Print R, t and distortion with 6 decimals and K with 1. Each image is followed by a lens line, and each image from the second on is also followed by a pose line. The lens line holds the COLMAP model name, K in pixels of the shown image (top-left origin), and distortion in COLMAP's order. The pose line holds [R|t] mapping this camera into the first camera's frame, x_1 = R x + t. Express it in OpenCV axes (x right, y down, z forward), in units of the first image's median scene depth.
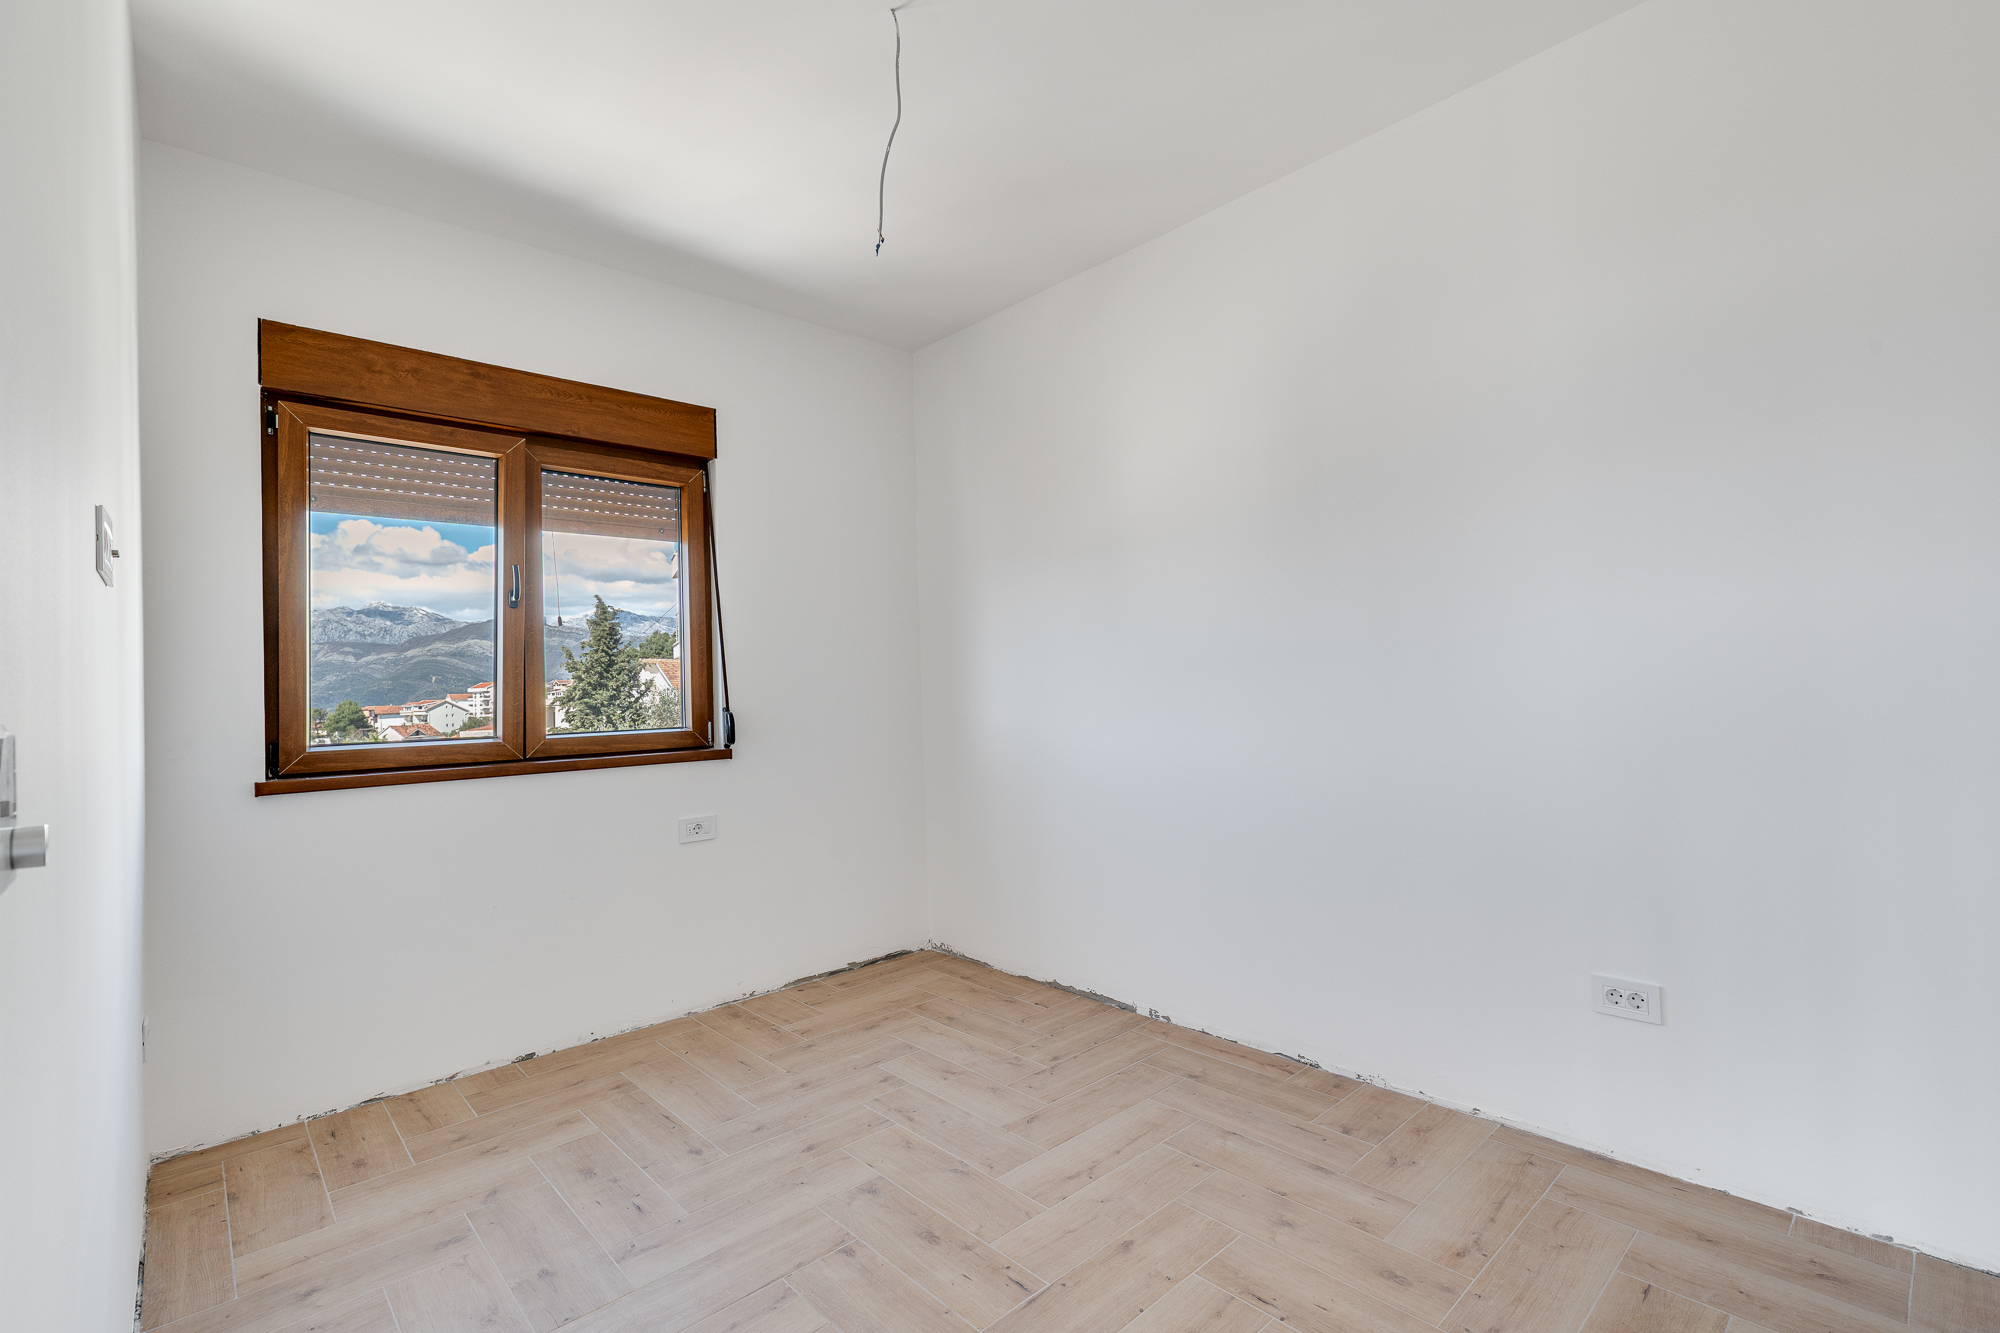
lens RADIAL K [[869.0, 0, 1000.0], [0, 869.0, 666.5], [0, 0, 1]] dist [-0.001464, 0.000012]
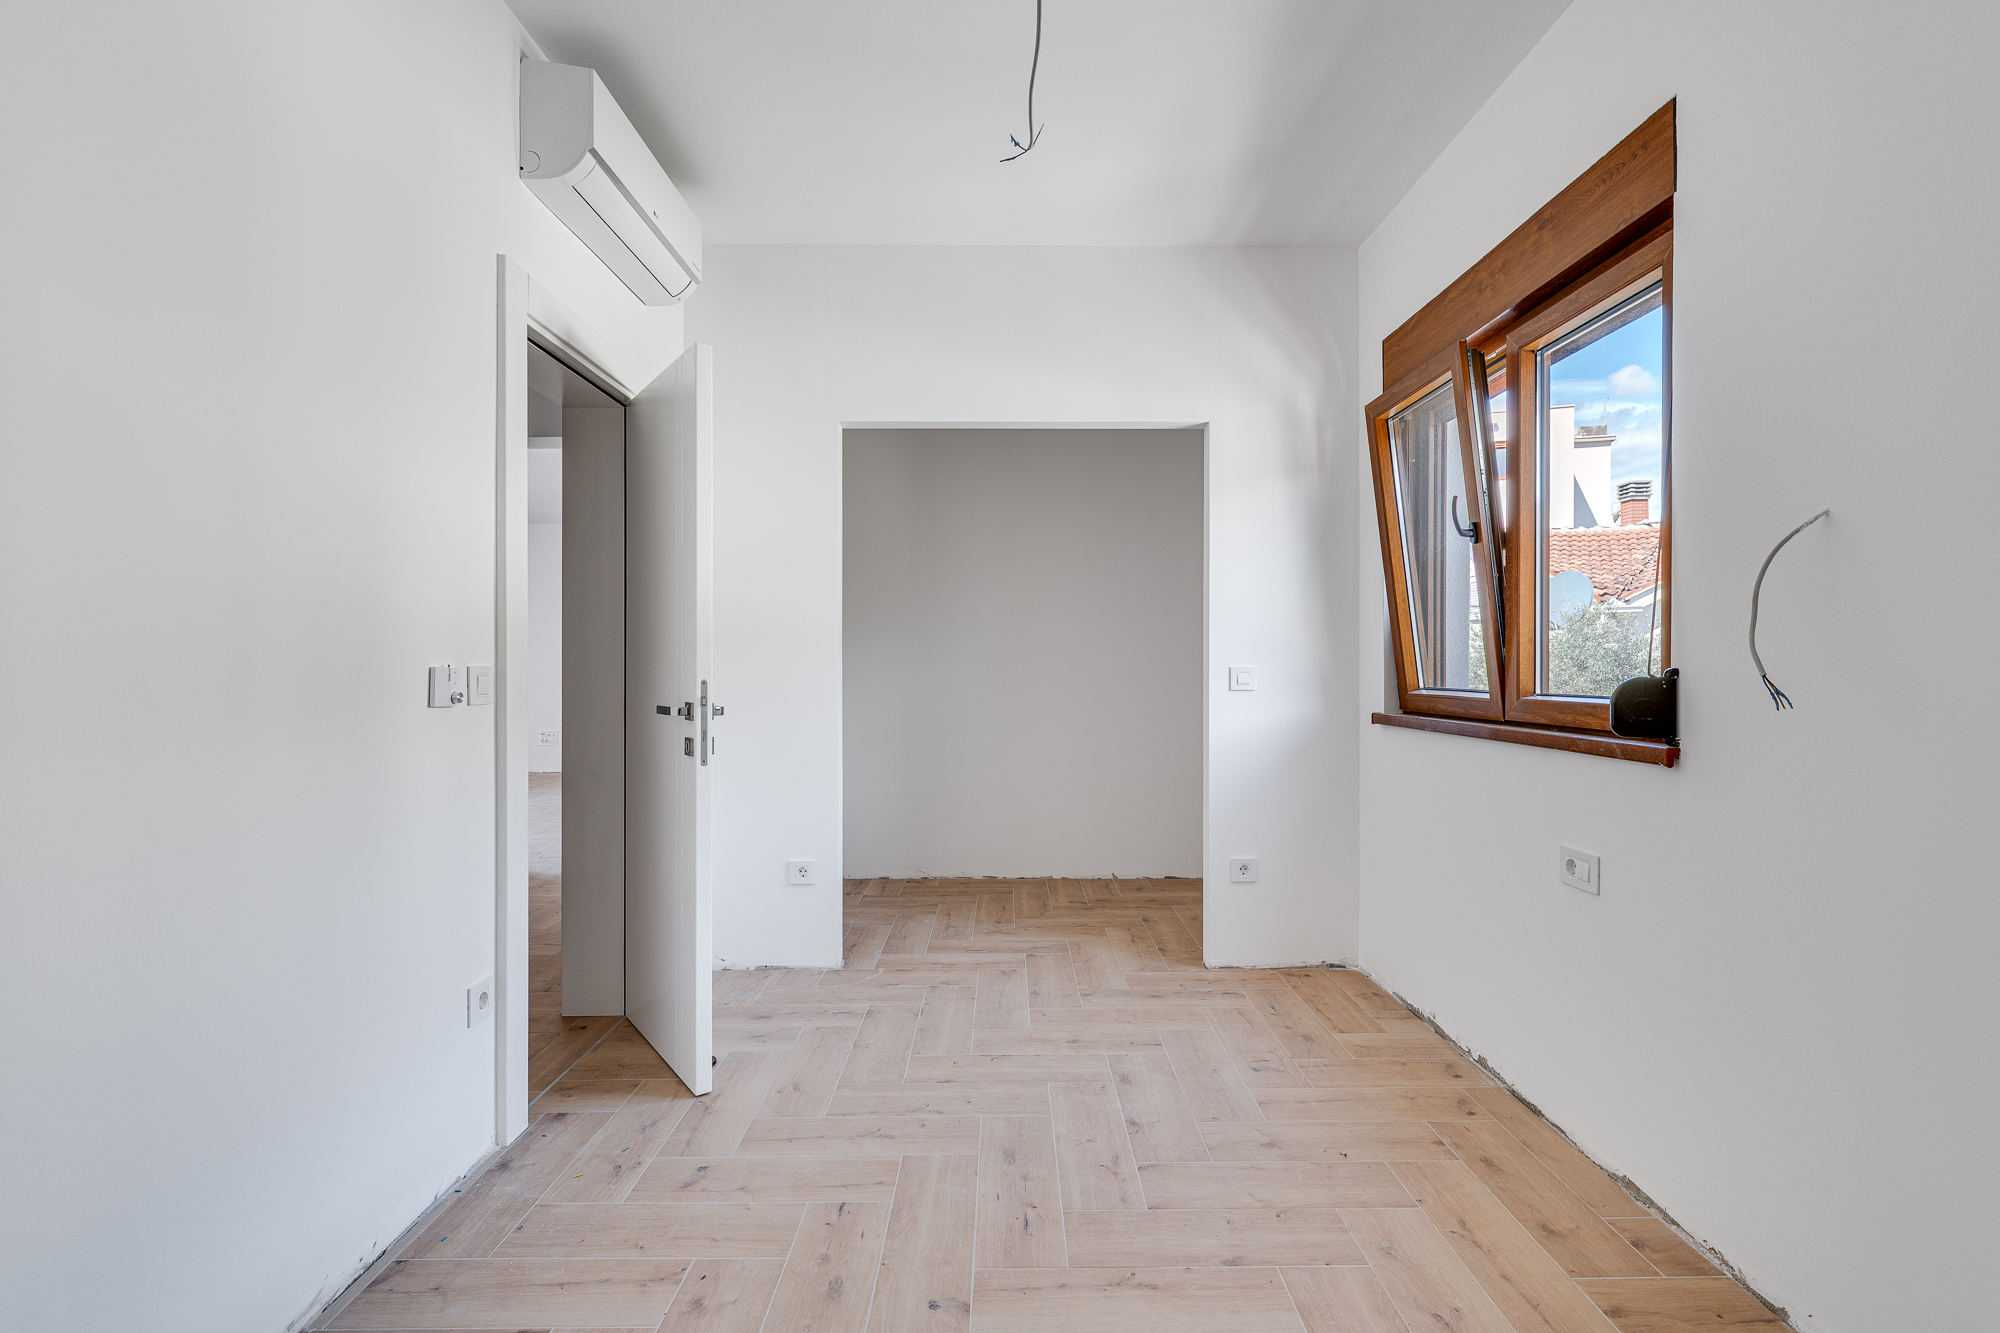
lens RADIAL K [[894.8, 0, 1017.9], [0, 894.8, 670.4], [0, 0, 1]] dist [0.000055, 0.000524]
pose [[-0.634600, 0.013884, -0.772716, 0.310972], [0.011444, 0.999898, 0.008567, 0.047916], [0.772756, -0.003406, -0.634694, 1.126692]]
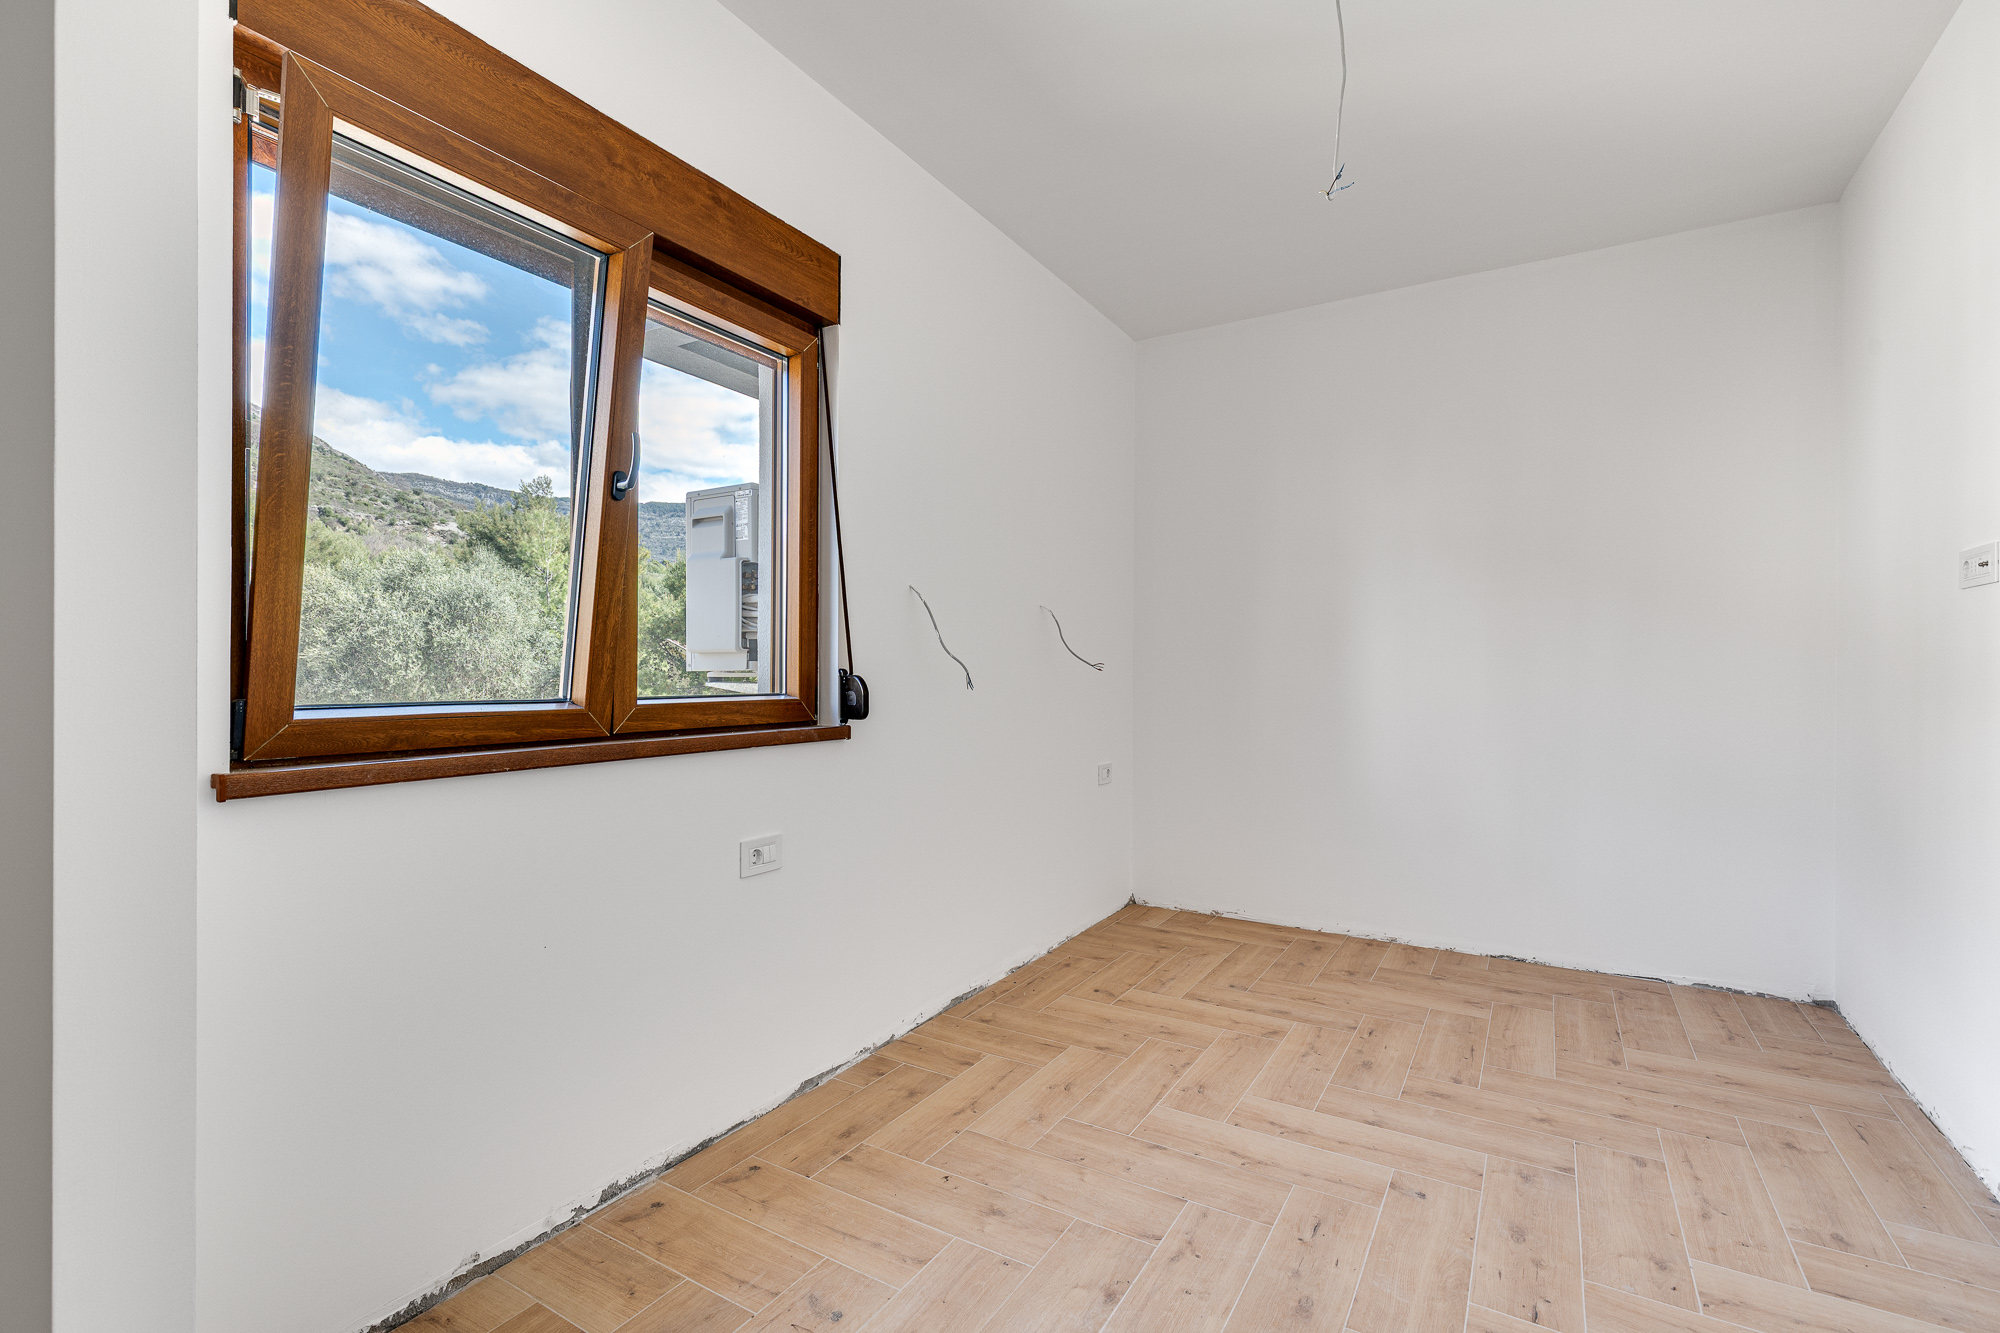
lens RADIAL K [[894.8, 0, 1017.9], [0, 894.8, 670.4], [0, 0, 1]] dist [0.000055, 0.000524]
pose [[0.944396, 0.015785, 0.328430, -0.596051], [-0.017717, 0.999839, 0.002890, 0.053315], [-0.328332, -0.008548, 0.944524, 0.196857]]
